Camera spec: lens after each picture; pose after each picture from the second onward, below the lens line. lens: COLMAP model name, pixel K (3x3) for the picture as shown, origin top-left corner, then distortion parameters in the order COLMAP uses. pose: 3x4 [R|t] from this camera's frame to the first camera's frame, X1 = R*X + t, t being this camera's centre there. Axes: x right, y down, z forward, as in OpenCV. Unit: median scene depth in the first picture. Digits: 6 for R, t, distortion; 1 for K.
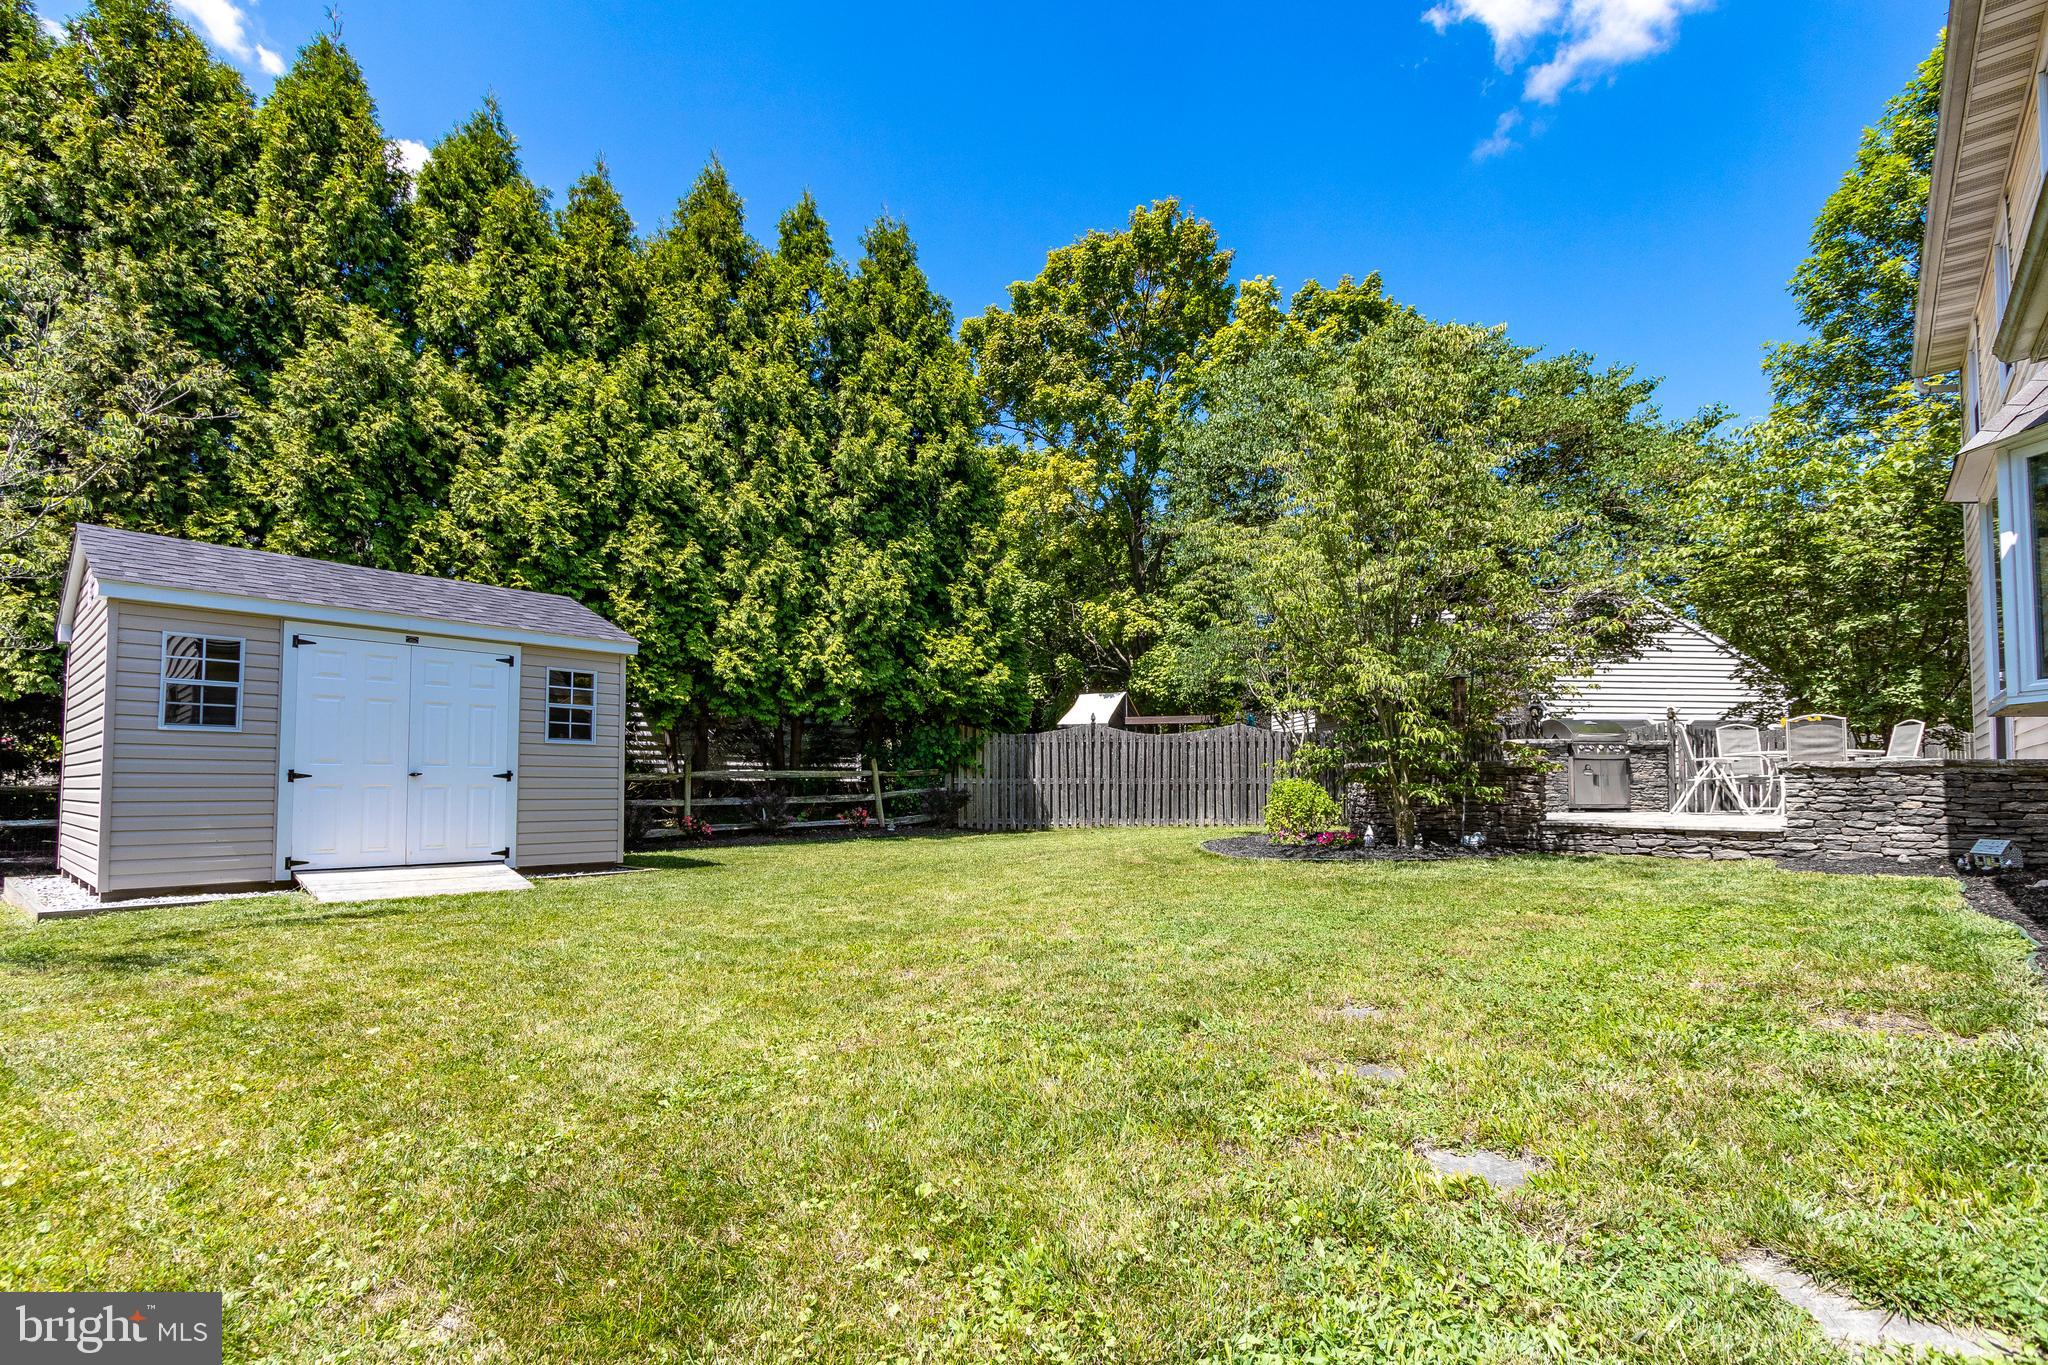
lens RADIAL K [[975.3, 0, 993.3], [0, 975.3, 741.5], [0, 0, 1]] dist [0.005109, -0.001852]
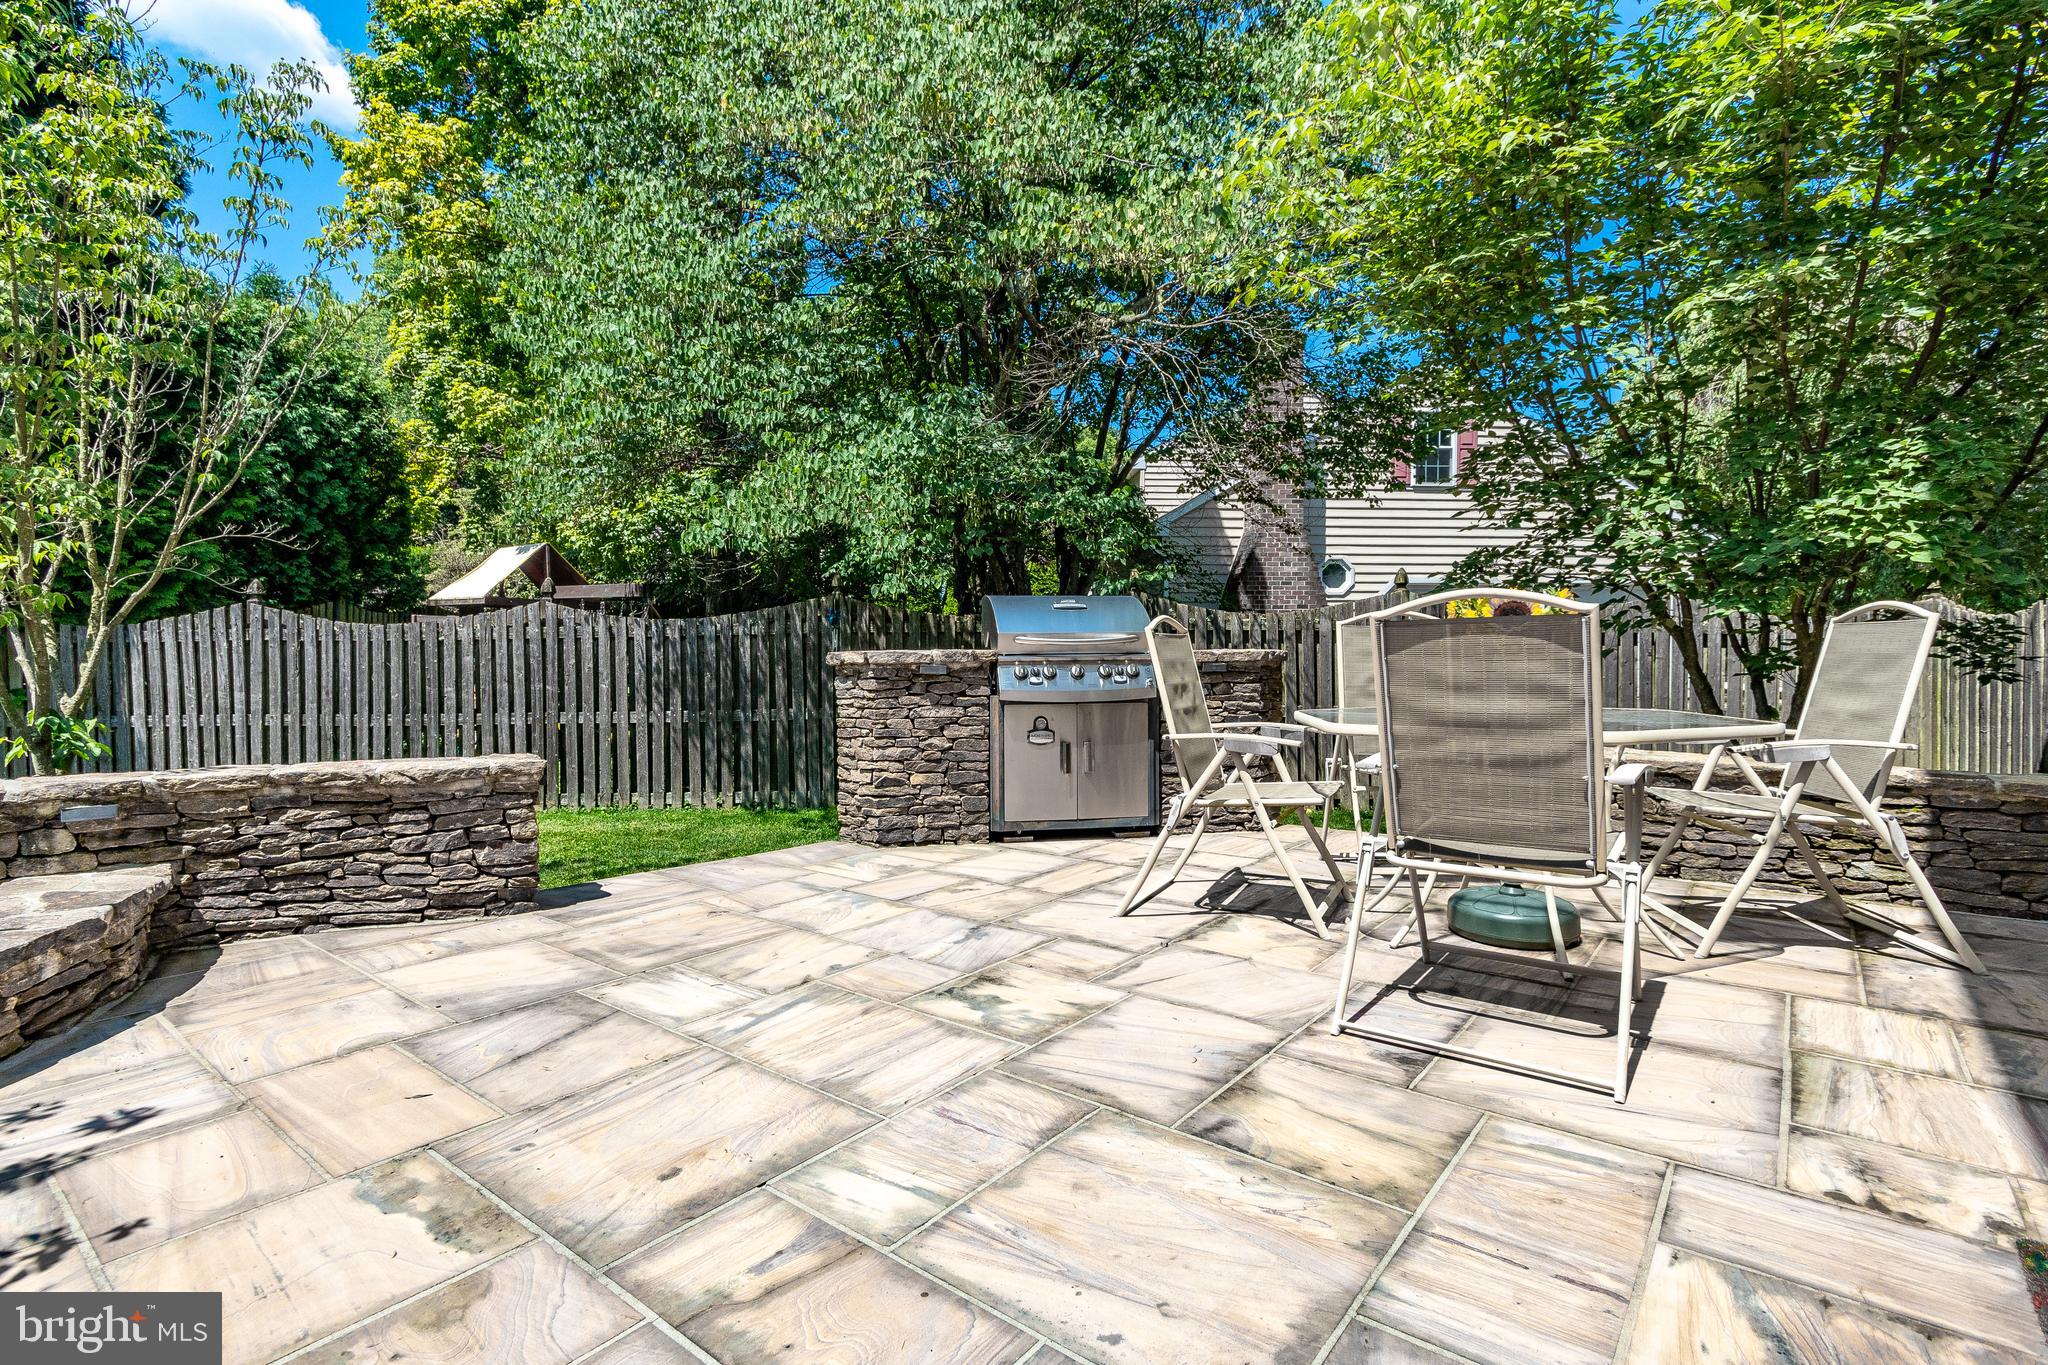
lens RADIAL K [[975.3, 0, 971.0], [0, 975.3, 659.0], [0, 0, 1]] dist [0.005109, -0.001852]
pose [[0.999152, -0.008536, 0.040269, 0.565736], [0.006338, 0.998499, 0.054395, -0.019247], [-0.040673, -0.054094, 0.997707, 0.624725]]
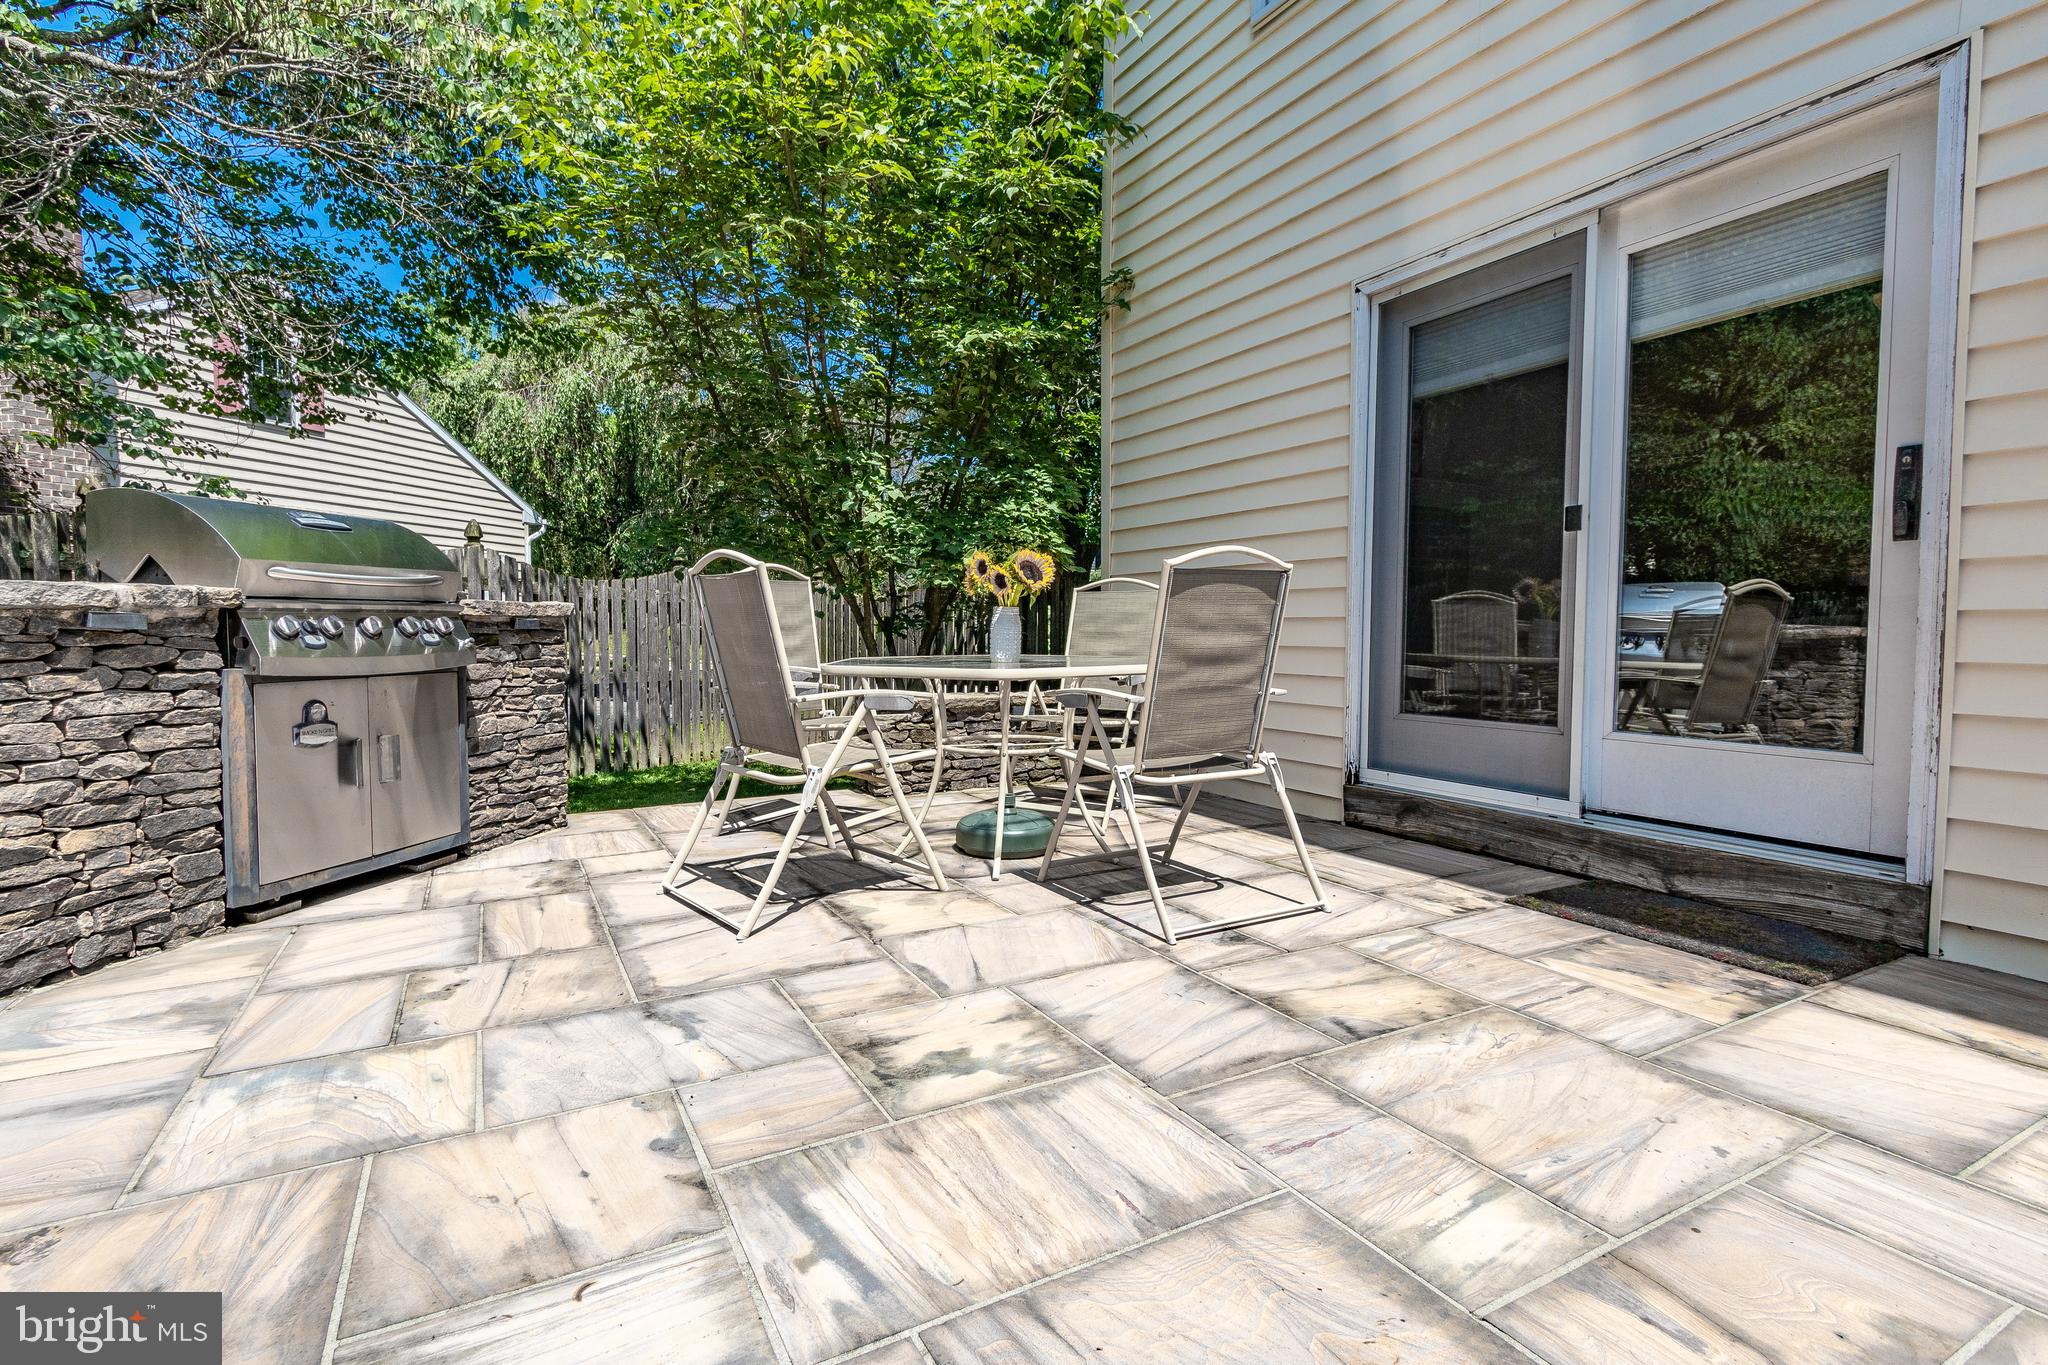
lens RADIAL K [[975.3, 0, 1024.5], [0, 975.3, 680.7], [0, 0, 1]] dist [0.005109, -0.001852]
pose [[0.324682, -0.052895, 0.944343, 0.445157], [-0.047888, 0.996235, 0.072266, -0.005621], [-0.944610, -0.068686, 0.320927, 0.767816]]
